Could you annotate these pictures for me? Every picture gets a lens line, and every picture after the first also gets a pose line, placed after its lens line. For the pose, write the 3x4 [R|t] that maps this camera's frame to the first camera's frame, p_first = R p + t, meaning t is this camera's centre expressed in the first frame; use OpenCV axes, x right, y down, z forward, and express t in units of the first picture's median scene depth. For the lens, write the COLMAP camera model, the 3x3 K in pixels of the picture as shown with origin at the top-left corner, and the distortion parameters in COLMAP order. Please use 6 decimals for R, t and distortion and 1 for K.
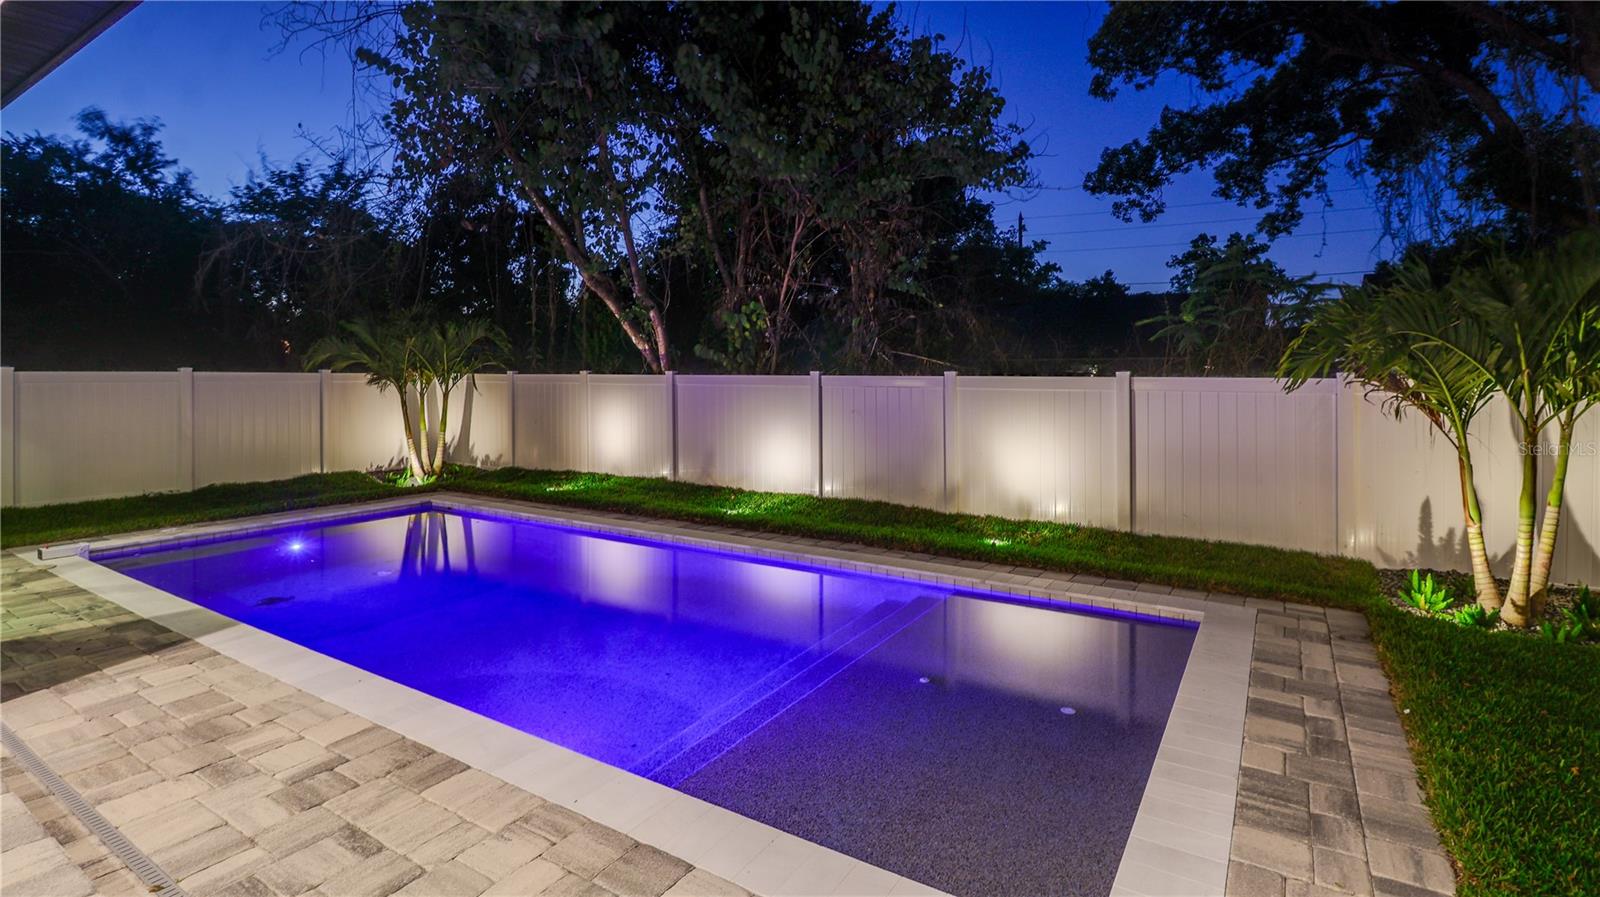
lens RADIAL K [[754.7, 0, 798.7], [0, 754.7, 381.5], [0, 0, 1]] dist [0.000021, -0.000569]
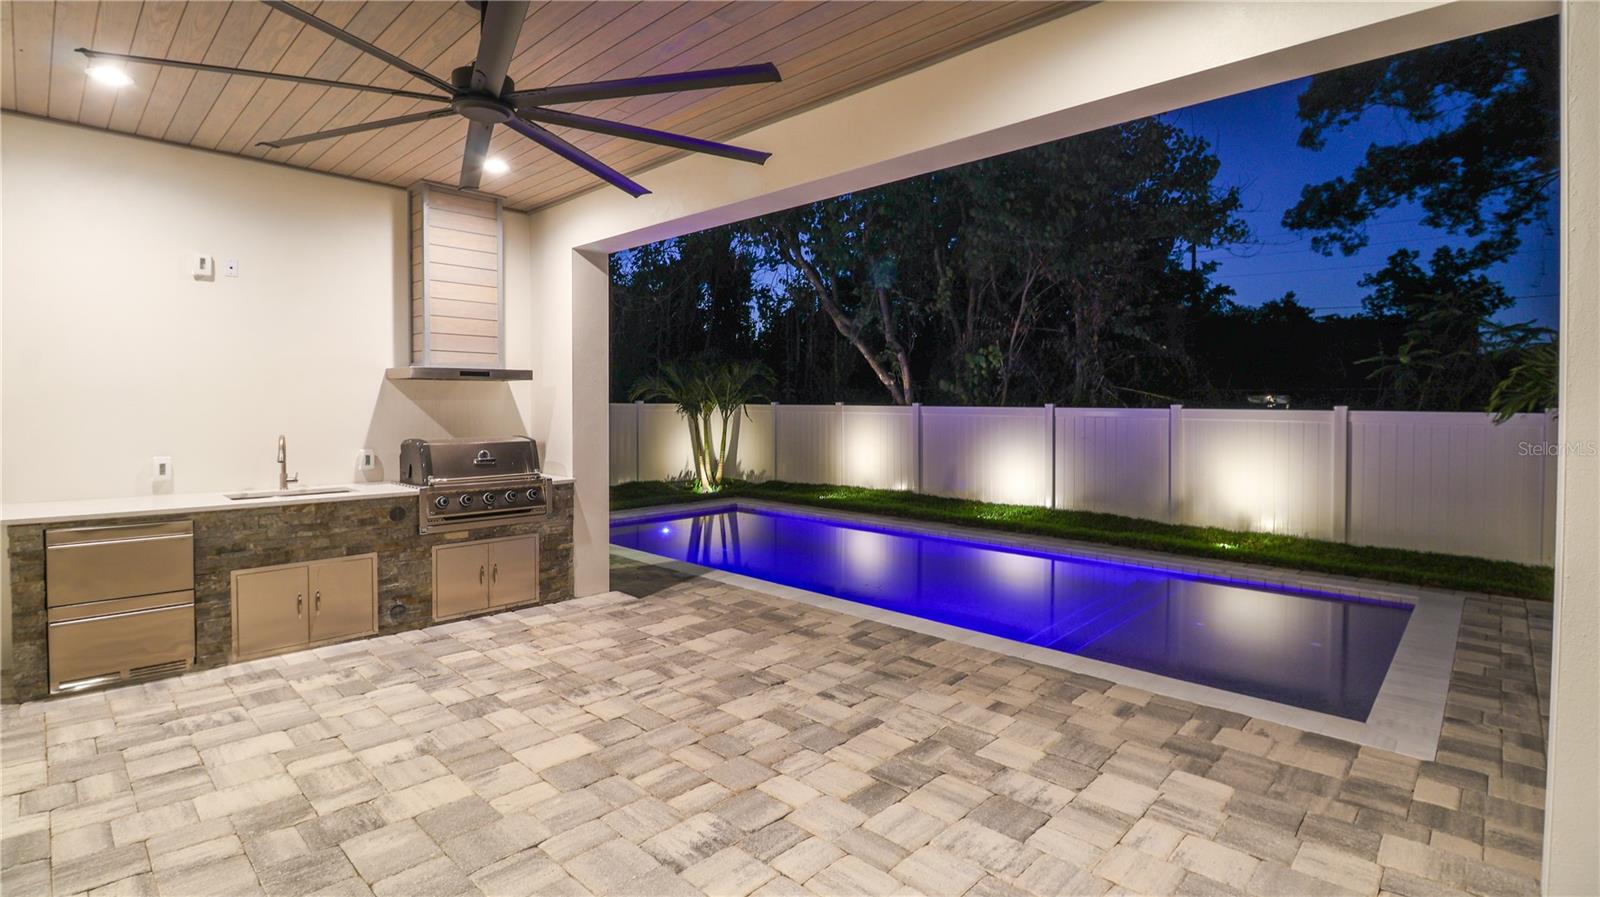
lens RADIAL K [[747.1, 0, 801.5], [0, 747.1, 425.8], [0, 0, 1]] dist [0.002028, -0.014675]
pose [[0.983106, 0.008242, -0.182851, -0.130631], [-0.004162, 0.999734, 0.022685, -0.003583], [0.182989, -0.021541, 0.982879, -0.208150]]
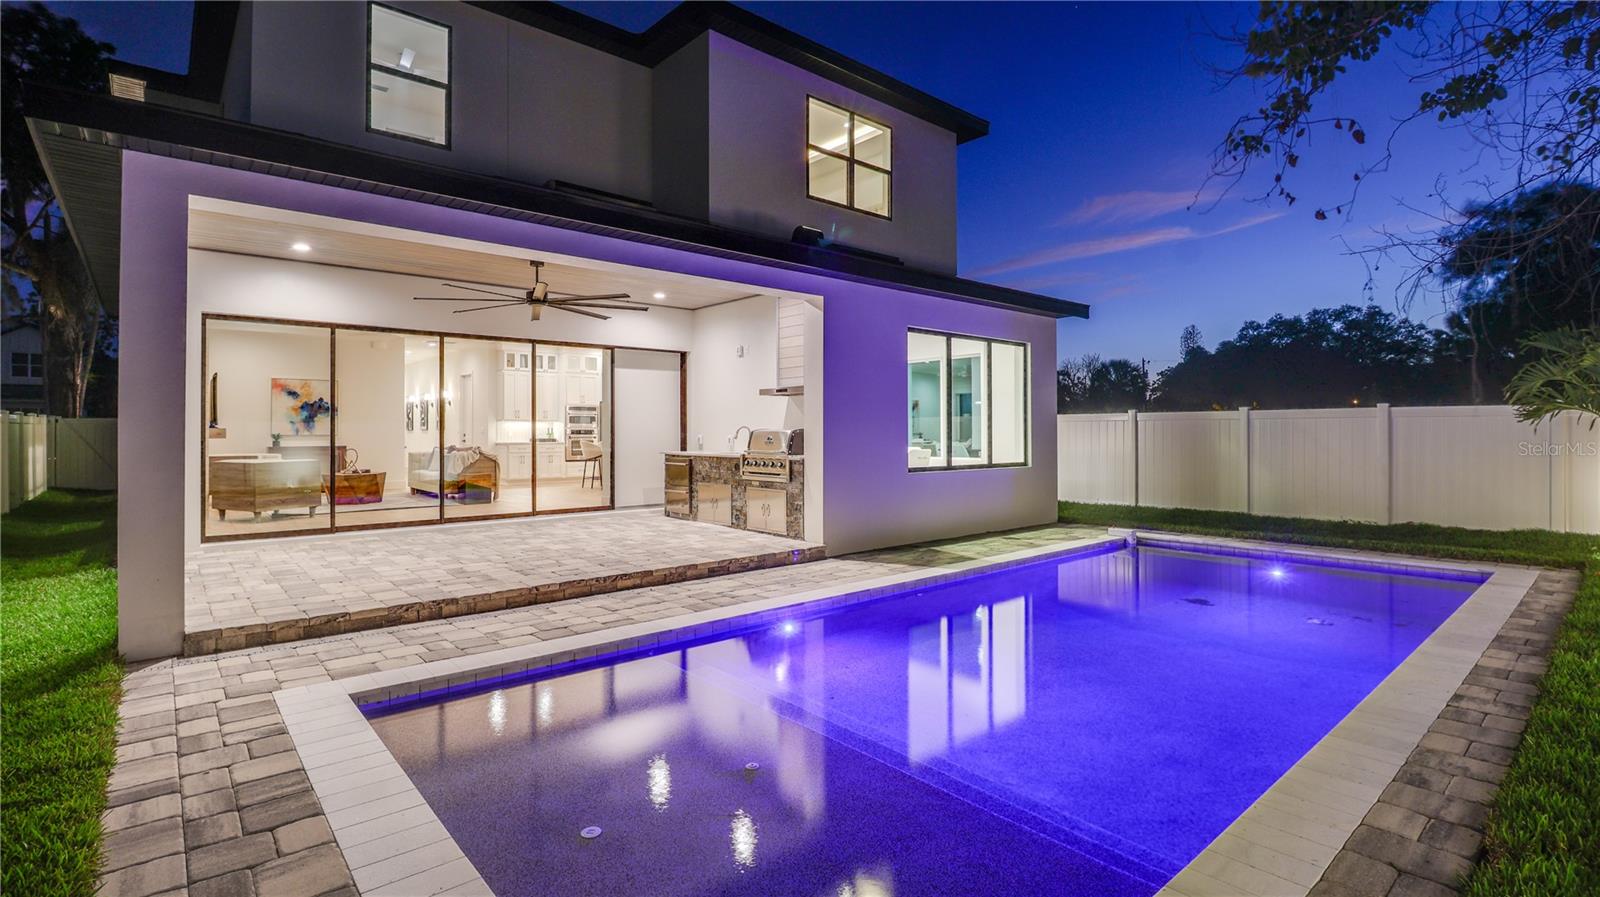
lens RADIAL K [[747.1, 0, 801.5], [0, 747.1, 425.8], [0, 0, 1]] dist [0.002028, -0.014675]
pose [[-0.269494, -0.009843, -0.962952, 0.373814], [-0.002162, 0.999951, -0.009616, 0.023666], [0.963000, -0.000510, -0.269503, 0.520472]]
